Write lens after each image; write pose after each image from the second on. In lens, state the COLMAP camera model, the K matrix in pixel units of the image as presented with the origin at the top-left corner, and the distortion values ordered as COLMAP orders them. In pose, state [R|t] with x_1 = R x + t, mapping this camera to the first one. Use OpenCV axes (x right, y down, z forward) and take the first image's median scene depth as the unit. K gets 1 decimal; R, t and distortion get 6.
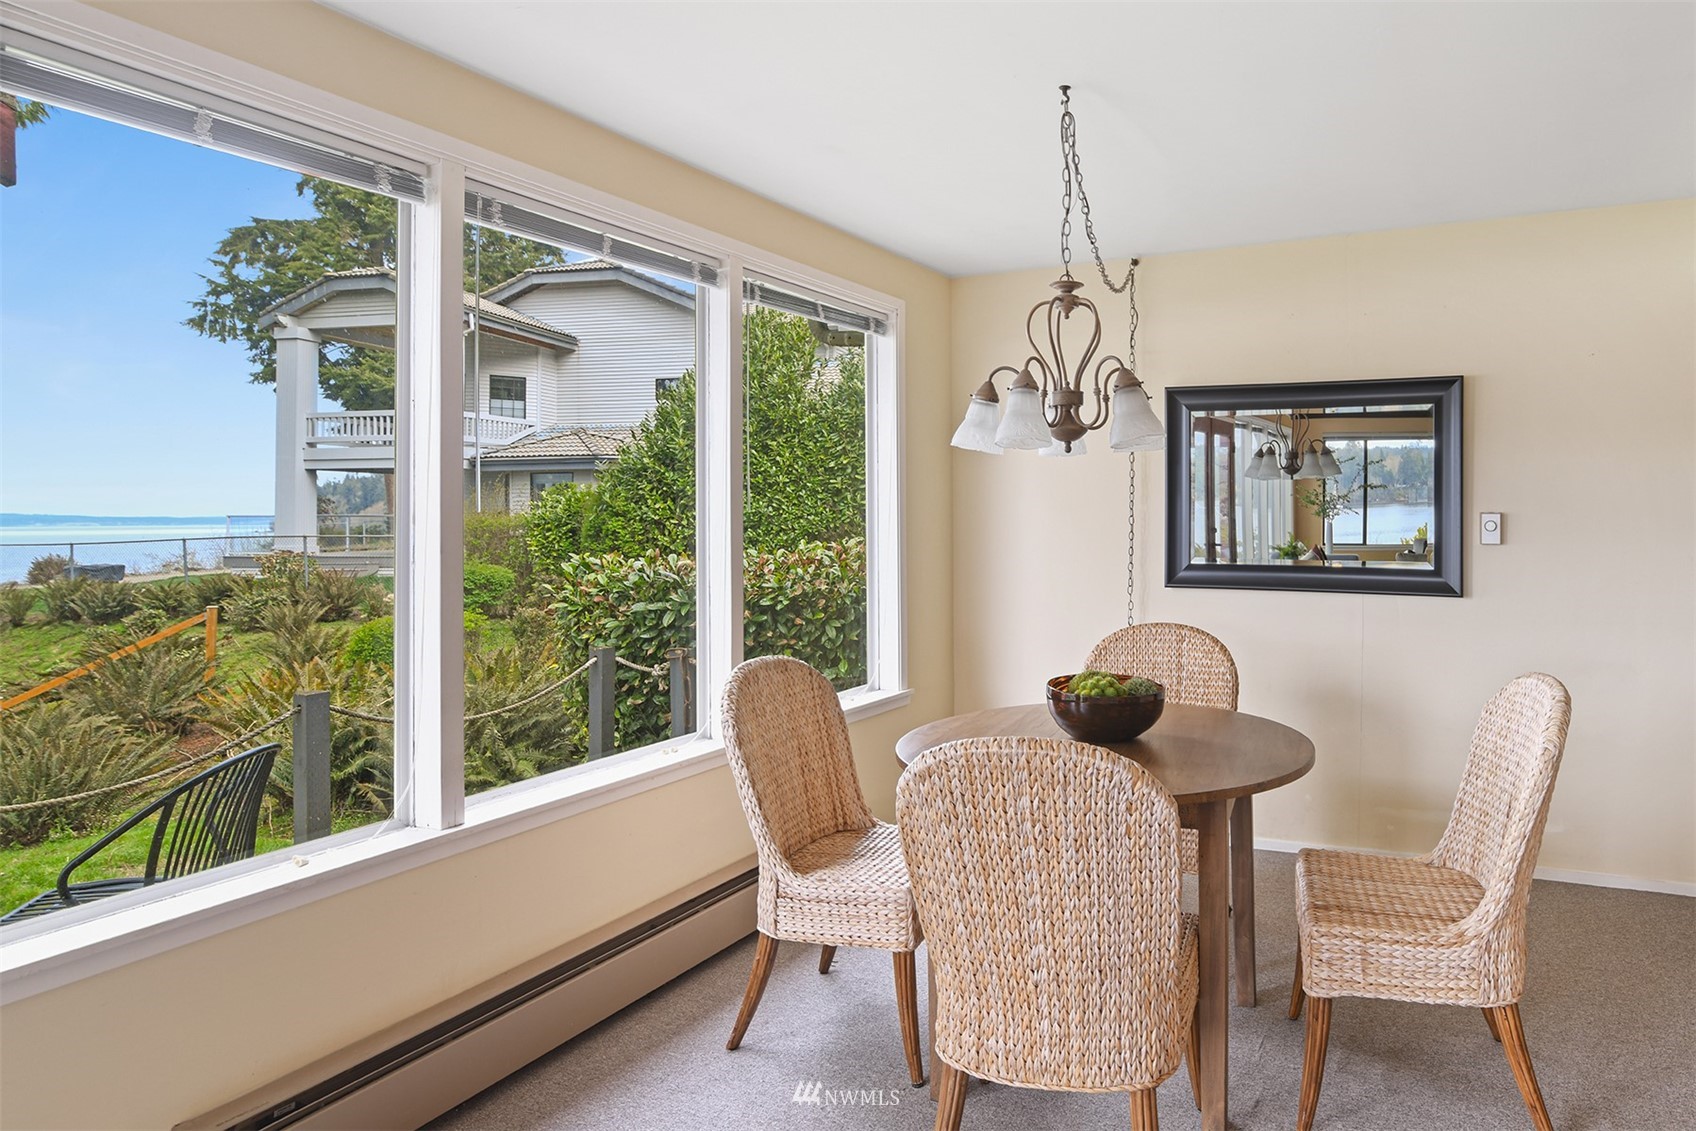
lens RADIAL K [[903.5, 0, 943.8], [0, 903.5, 518.0], [0, 0, 1]] dist [-0.002146, 0.000179]
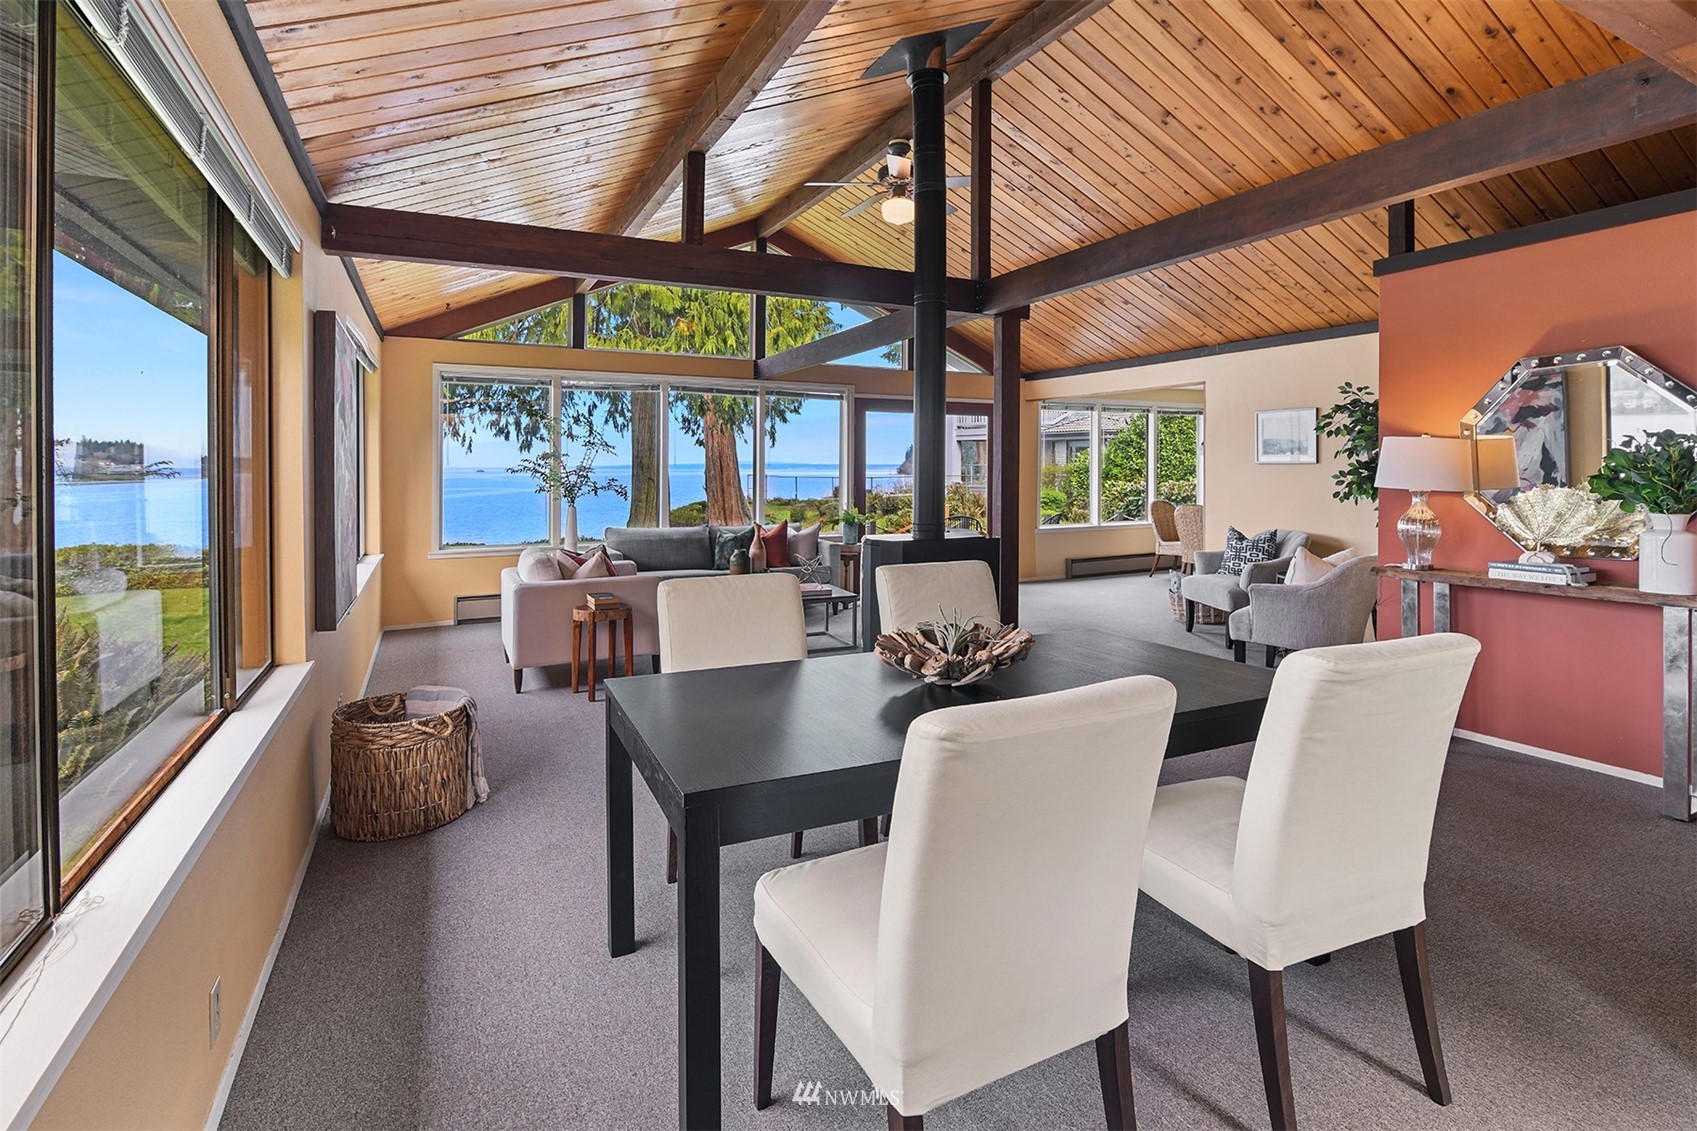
lens RADIAL K [[891.2, 0, 921.5], [0, 891.2, 461.8], [0, 0, 1]] dist [-0.018943, -0.000125]
pose [[0.853700, 0.003258, -0.520755, 0.608285], [-0.005668, 0.999979, -0.003036, -0.009414], [0.520735, 0.005544, 0.853701, -1.890195]]
